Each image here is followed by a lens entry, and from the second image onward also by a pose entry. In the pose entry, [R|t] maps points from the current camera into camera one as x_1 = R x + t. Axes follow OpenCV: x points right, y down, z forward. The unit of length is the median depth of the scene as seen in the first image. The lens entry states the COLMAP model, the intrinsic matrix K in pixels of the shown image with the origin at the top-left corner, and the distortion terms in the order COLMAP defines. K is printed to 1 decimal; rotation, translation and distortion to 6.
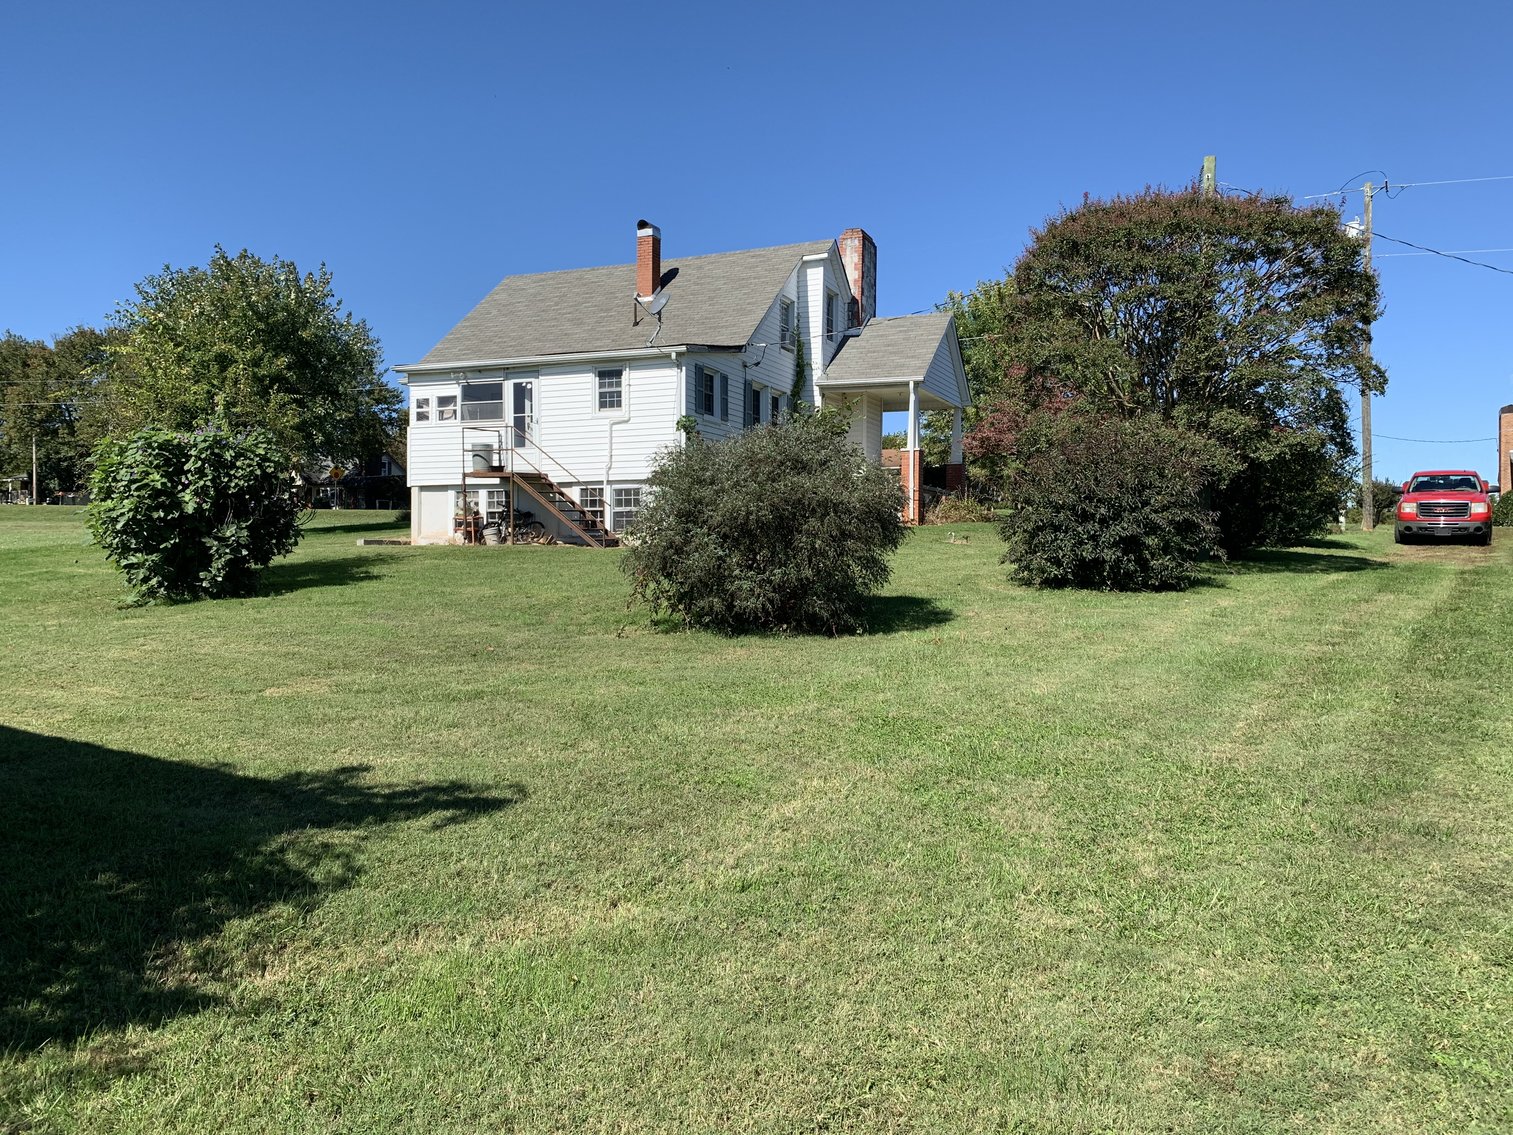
lens RADIAL K [[1193.6, 0, 772.0], [0, 1193.6, 580.3], [0, 0, 1]] dist [0.073900, -0.002336]
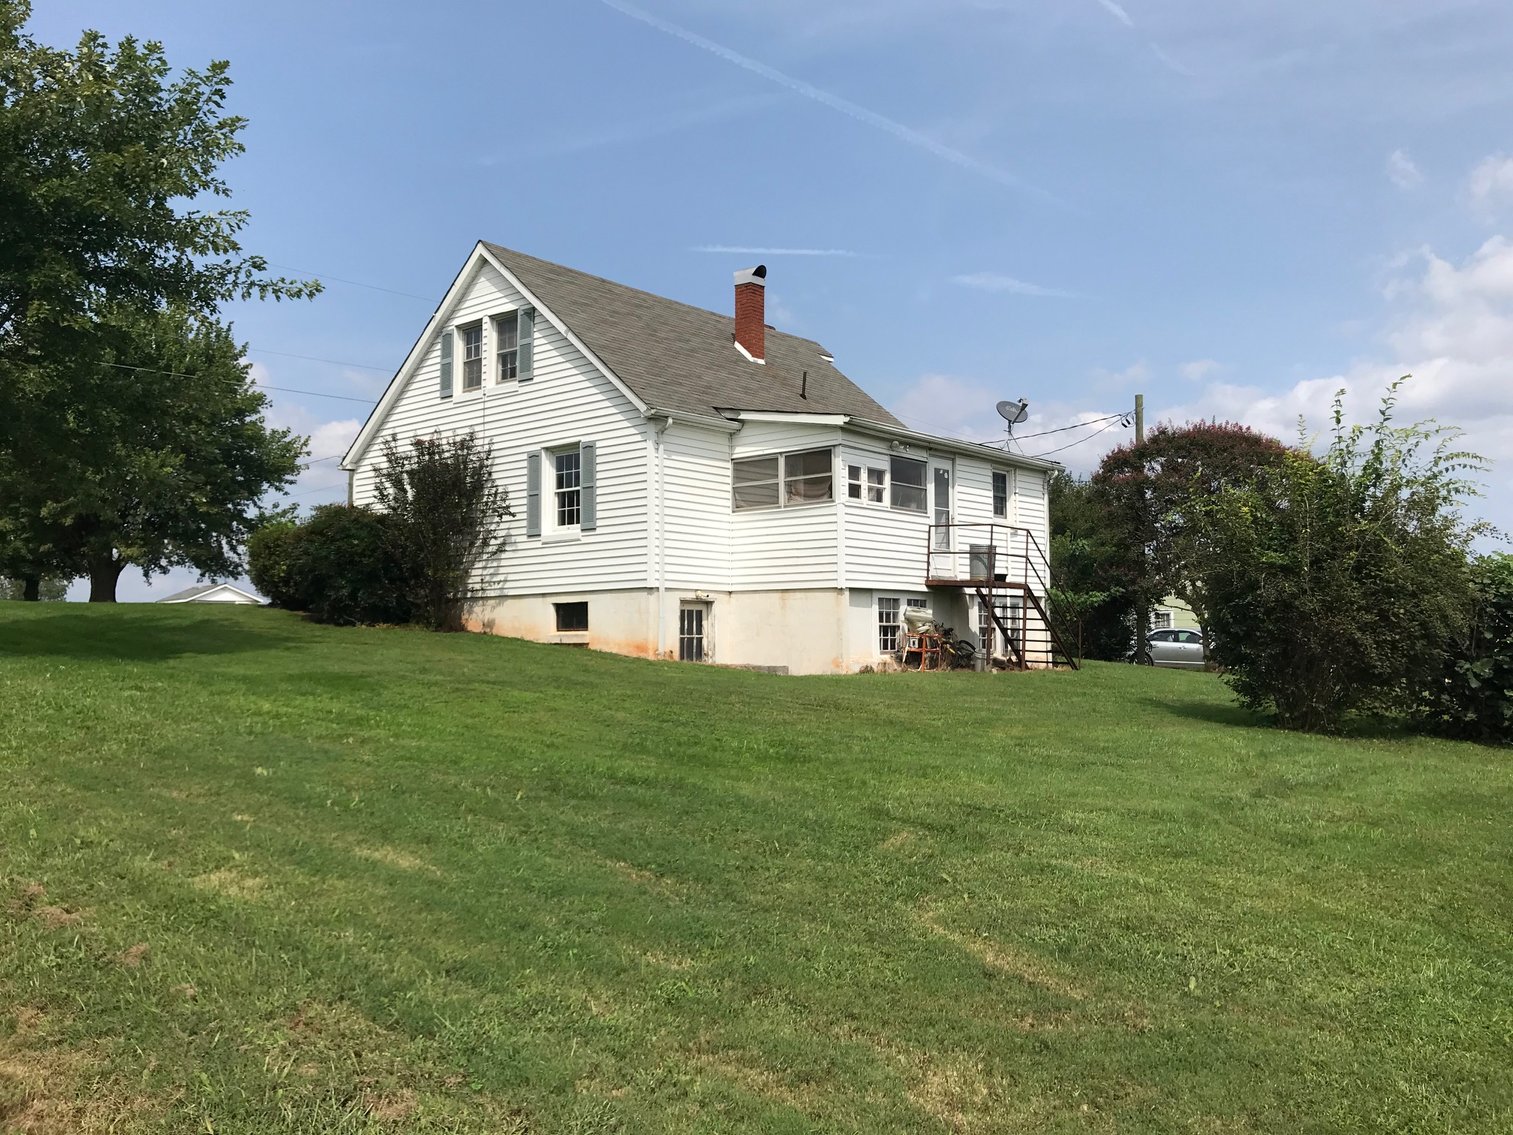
lens RADIAL K [[1193.6, 0, 772.0], [0, 1193.6, 580.3], [0, 0, 1]] dist [0.073900, -0.002336]
pose [[0.274872, 0.041069, 0.960603, -1.019385], [0.022541, 0.998537, -0.049141, -0.051562], [-0.961217, 0.035160, 0.273544, 0.887541]]
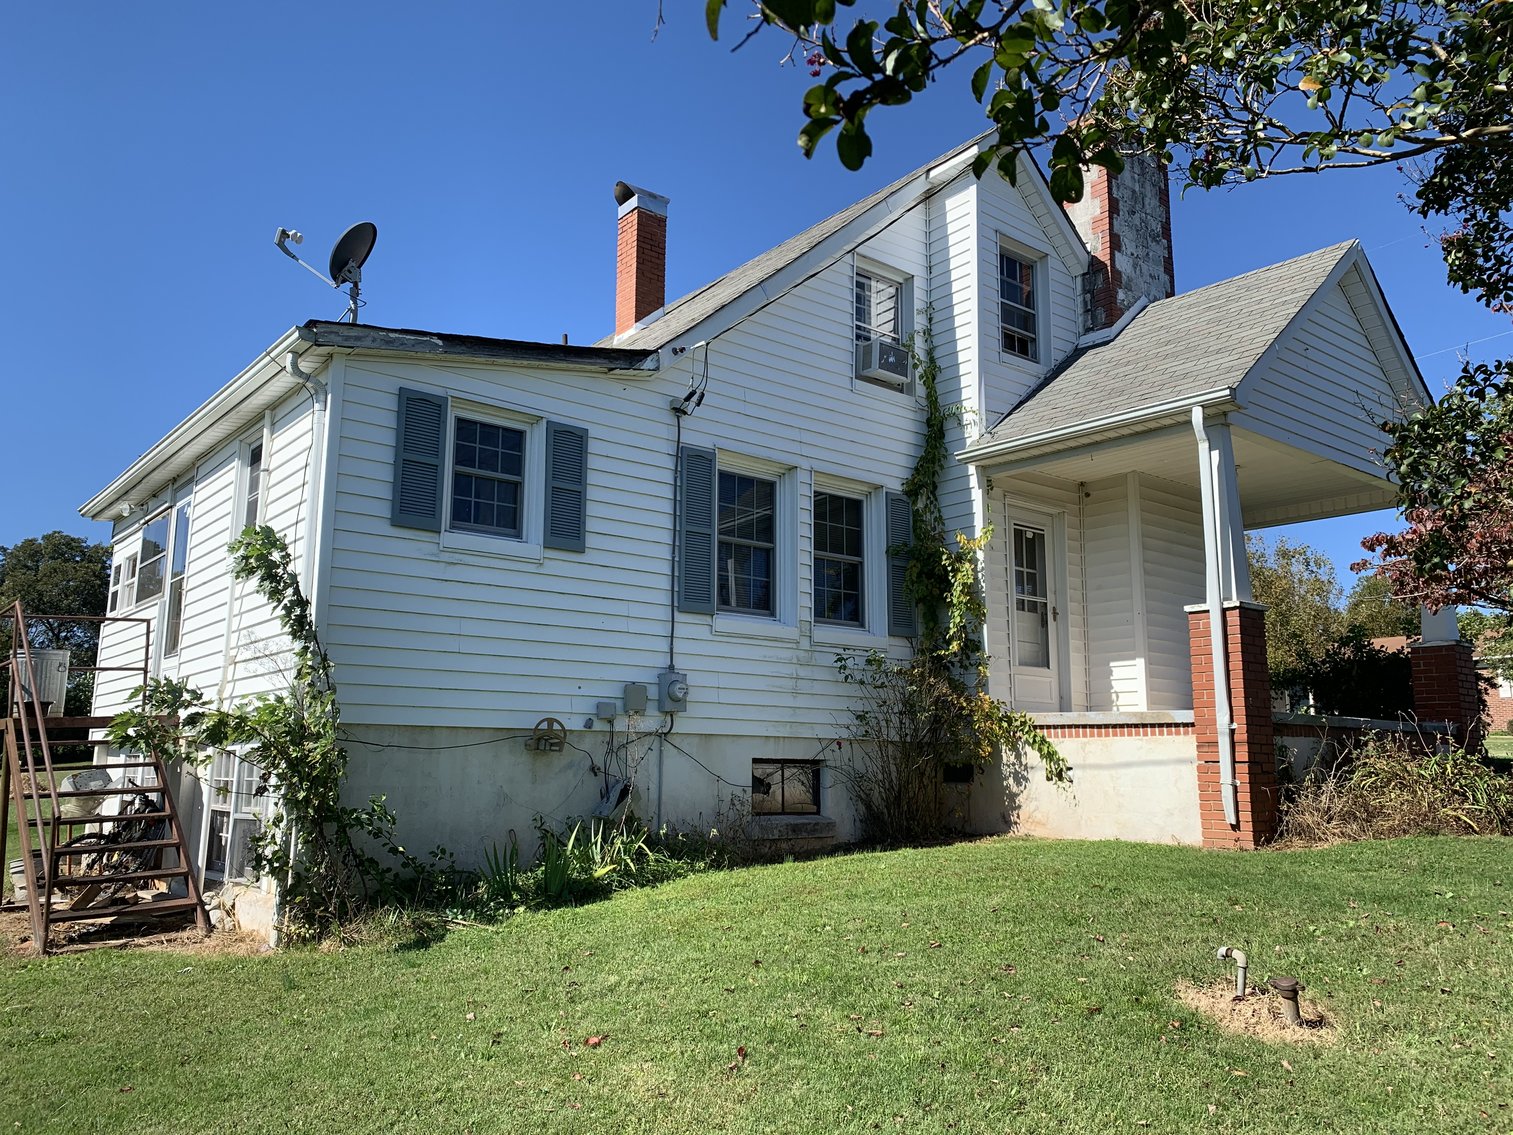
lens RADIAL K [[1188.1, 0, 739.6], [0, 1188.1, 542.5], [0, 0, 1]] dist [0.039971, -0.002796]
pose [[0.883343, -0.087499, -0.460487, 0.169769], [-0.008557, 0.979248, -0.202486, -0.064650], [0.468648, 0.182805, 0.864263, 0.717193]]
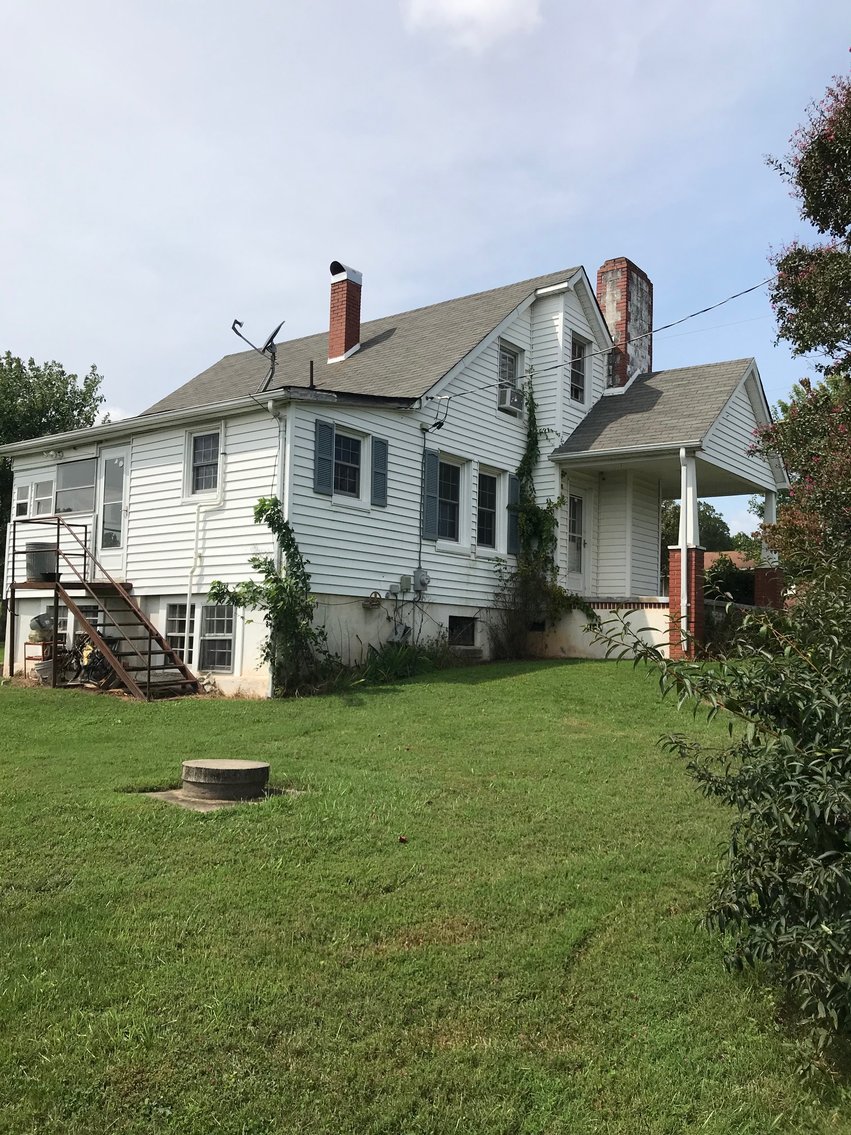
lens RADIAL K [[962.8, 0, 413.3], [0, 962.8, 569.0], [0, 0, 1]] dist [0.033502, -0.000303]
pose [[0.967537, -0.000839, -0.252730, 0.117363], [-0.022607, 0.995698, -0.089853, -0.049035], [0.251718, 0.092650, 0.963356, 0.480672]]
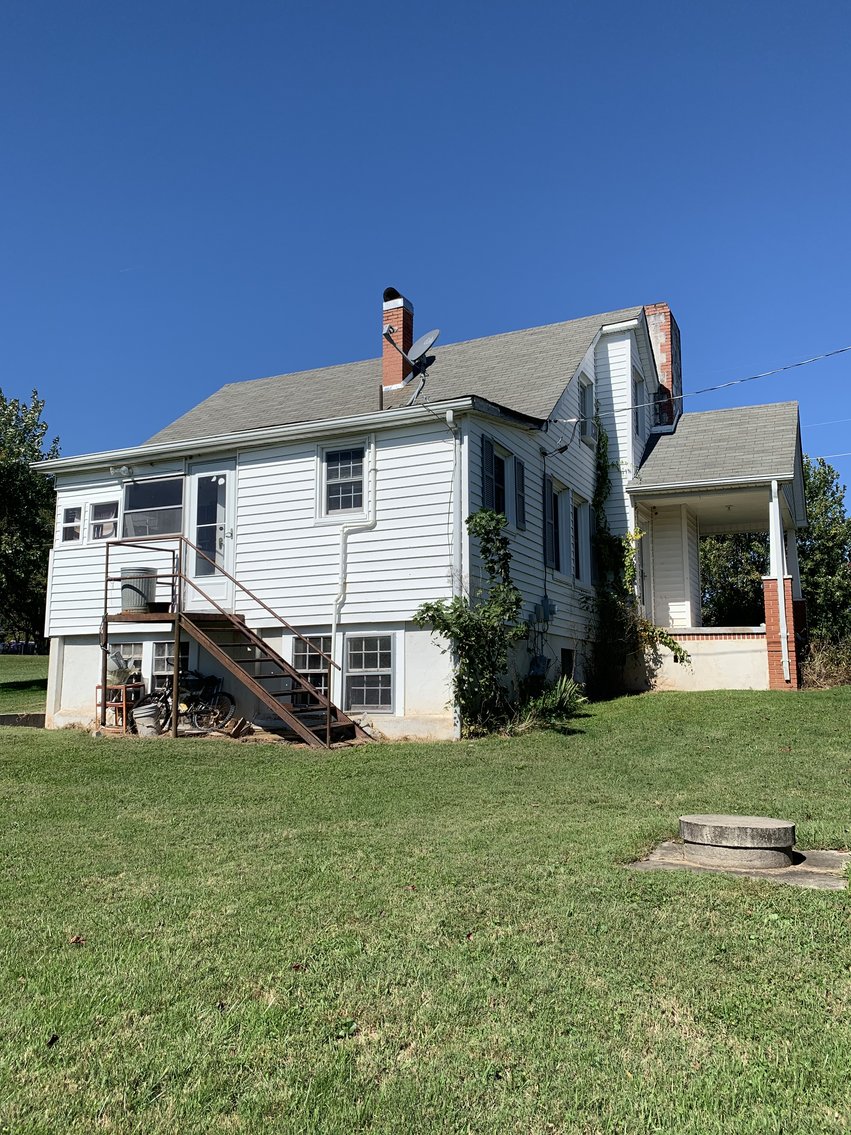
lens RADIAL K [[895.4, 0, 430.2], [0, 895.4, 551.6], [0, 0, 1]] dist [0.073900, -0.002336]
pose [[0.999016, -0.010408, -0.043111, -0.067752], [0.003220, 0.986529, -0.163556, -0.043501], [0.044233, 0.163256, 0.985592, 0.524340]]
